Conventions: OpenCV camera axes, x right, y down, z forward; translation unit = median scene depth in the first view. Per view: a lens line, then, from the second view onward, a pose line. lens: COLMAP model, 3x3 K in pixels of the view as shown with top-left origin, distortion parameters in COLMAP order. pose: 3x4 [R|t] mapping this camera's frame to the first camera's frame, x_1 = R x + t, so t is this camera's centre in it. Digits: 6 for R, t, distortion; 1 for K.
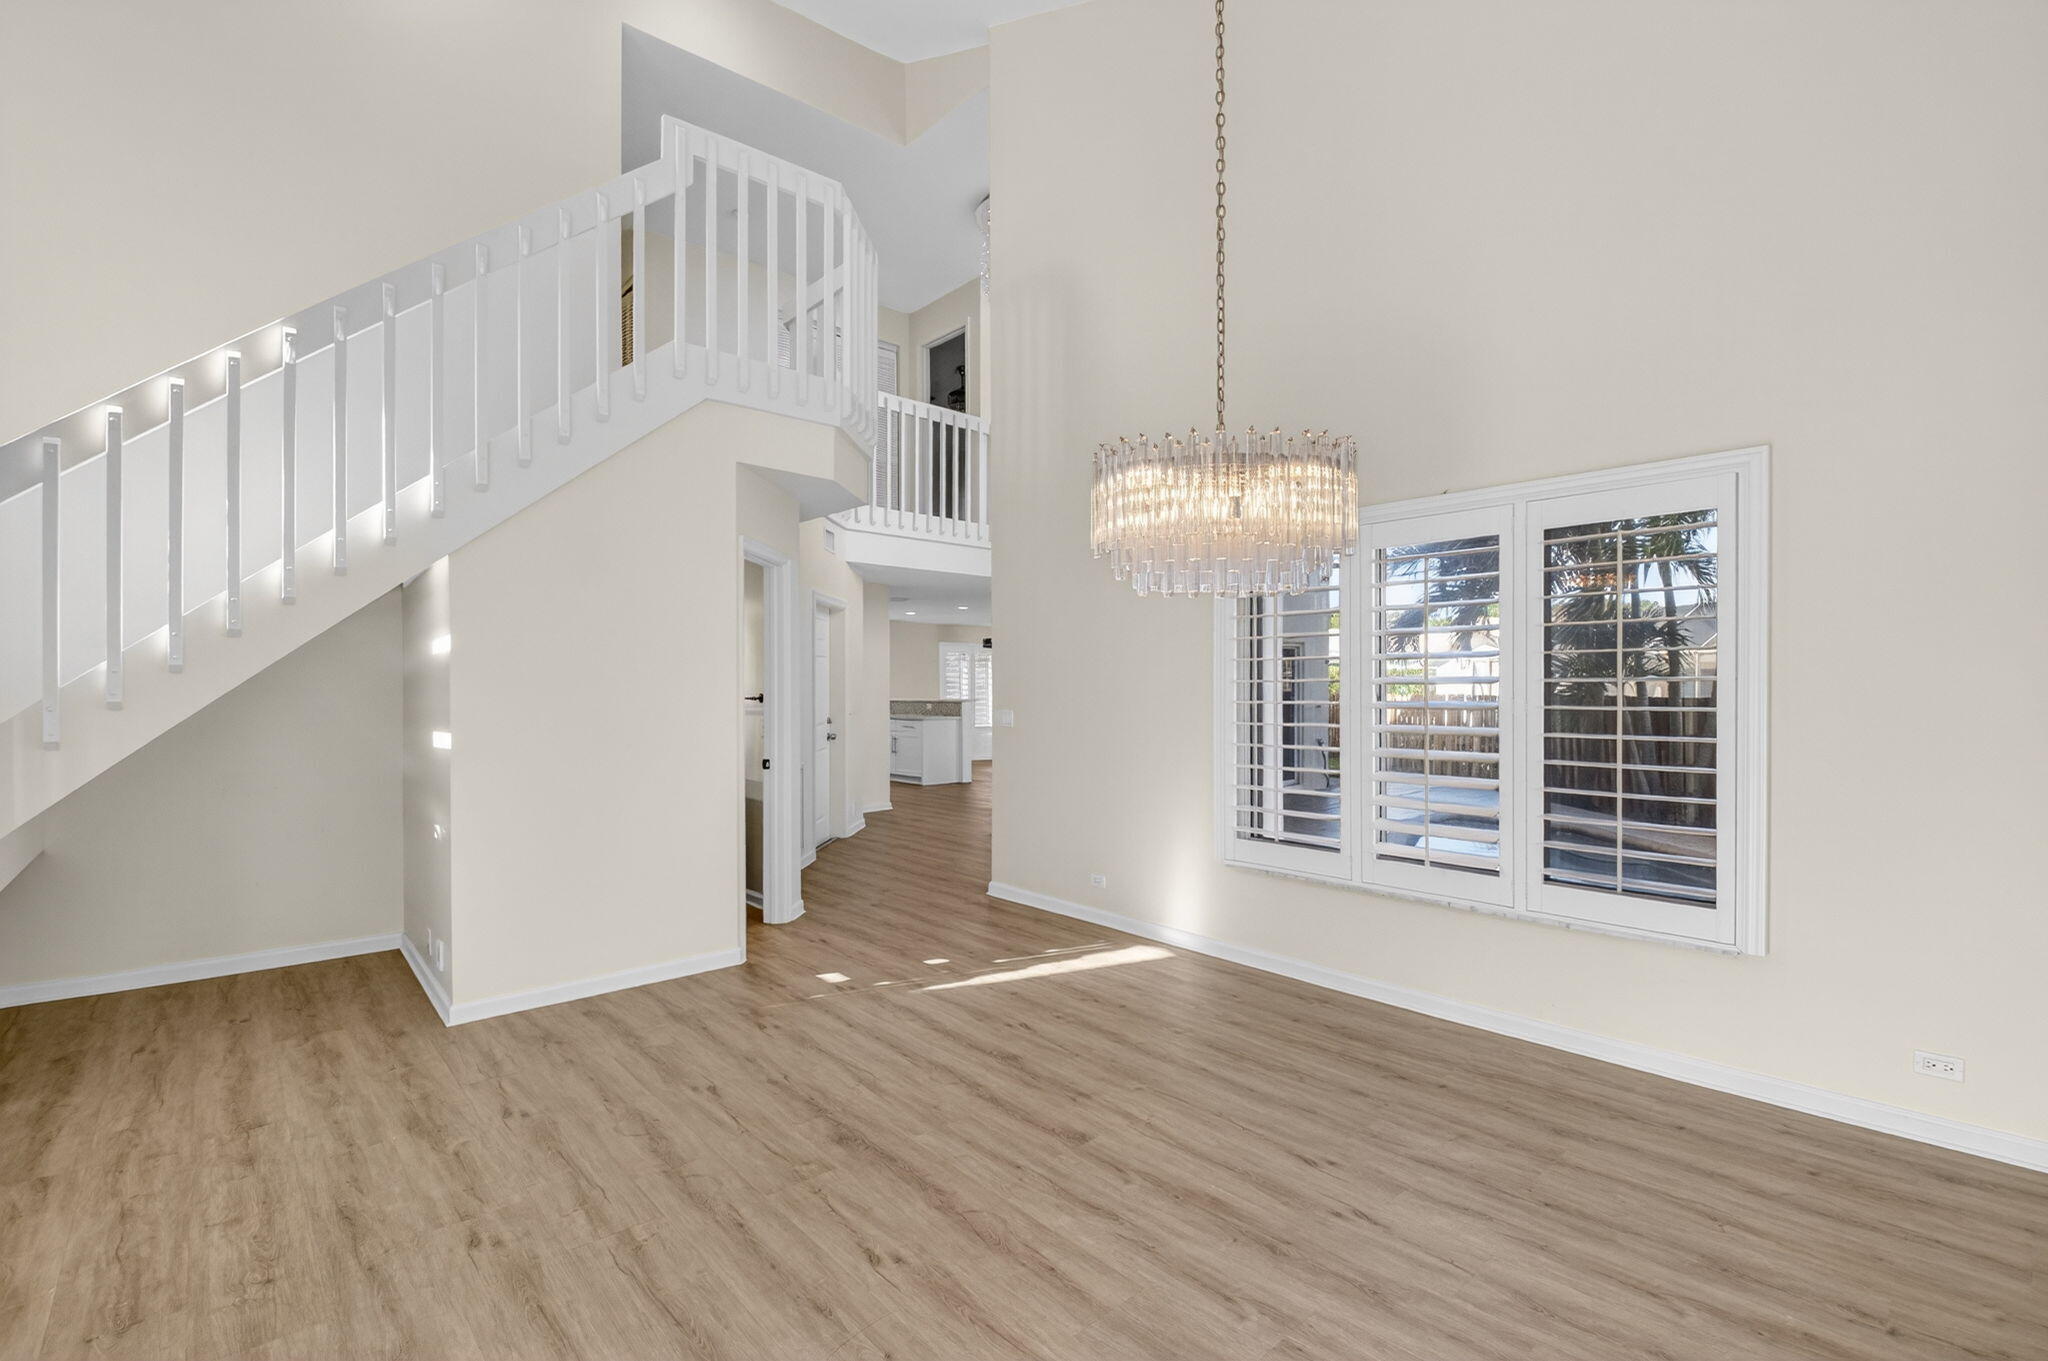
lens RADIAL K [[905.1, 0, 1018.8], [0, 905.1, 702.7], [0, 0, 1]] dist [-0.016260, -0.006707]
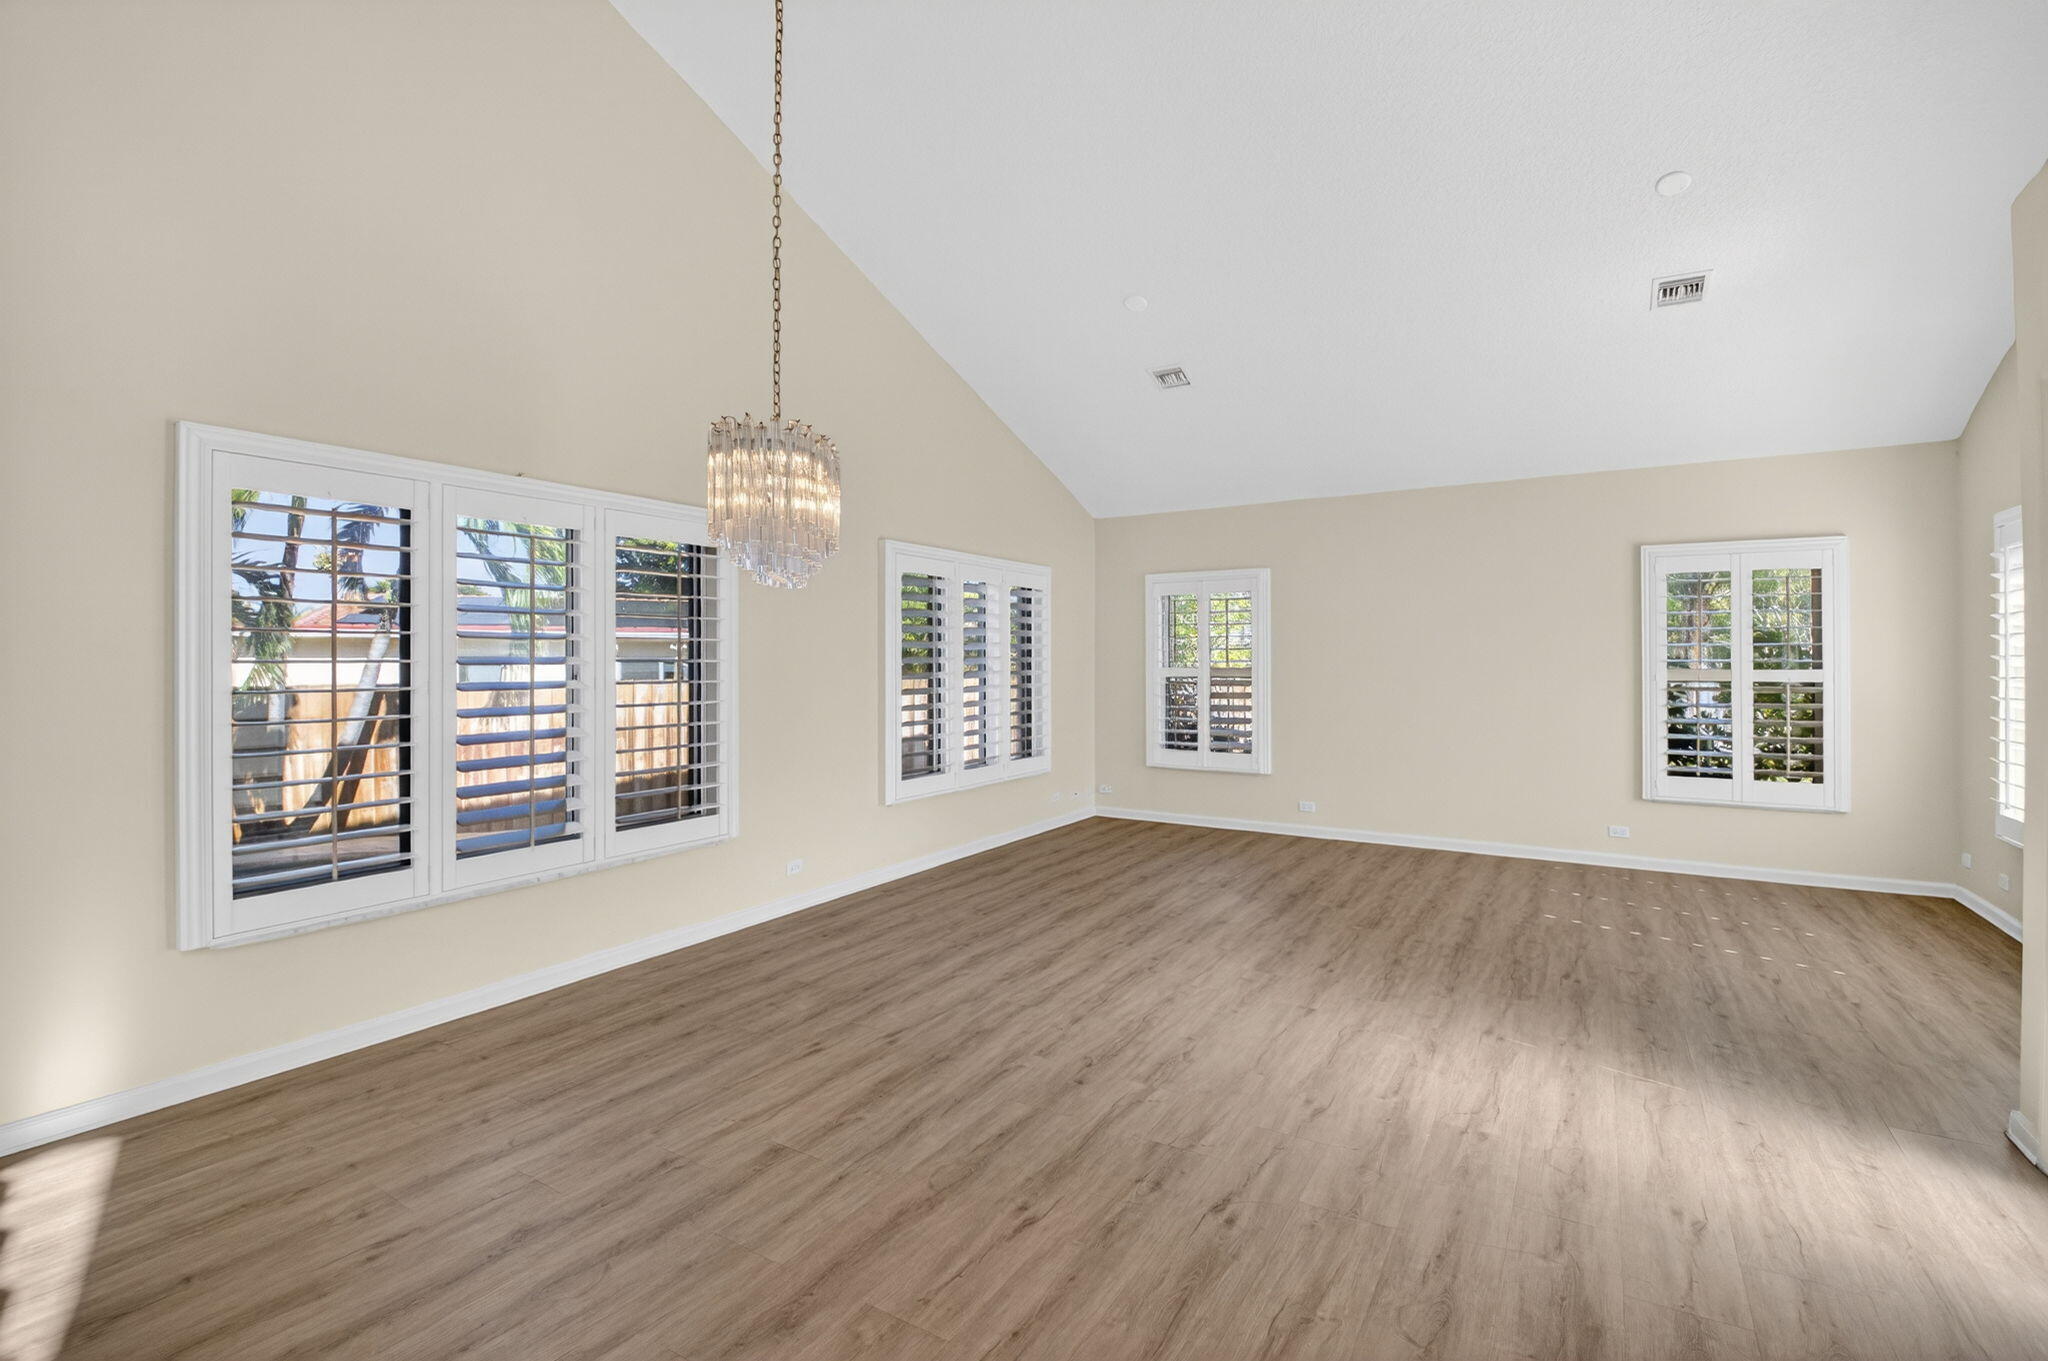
lens RADIAL K [[905.1, 0, 1050.4], [0, 905.1, 658.0], [0, 0, 1]] dist [-0.016260, -0.006707]
pose [[-0.298077, 0.005982, 0.954523, -0.762712], [0.023761, 0.999717, 0.001155, -0.018607], [-0.954246, 0.023025, -0.298135, 0.836513]]
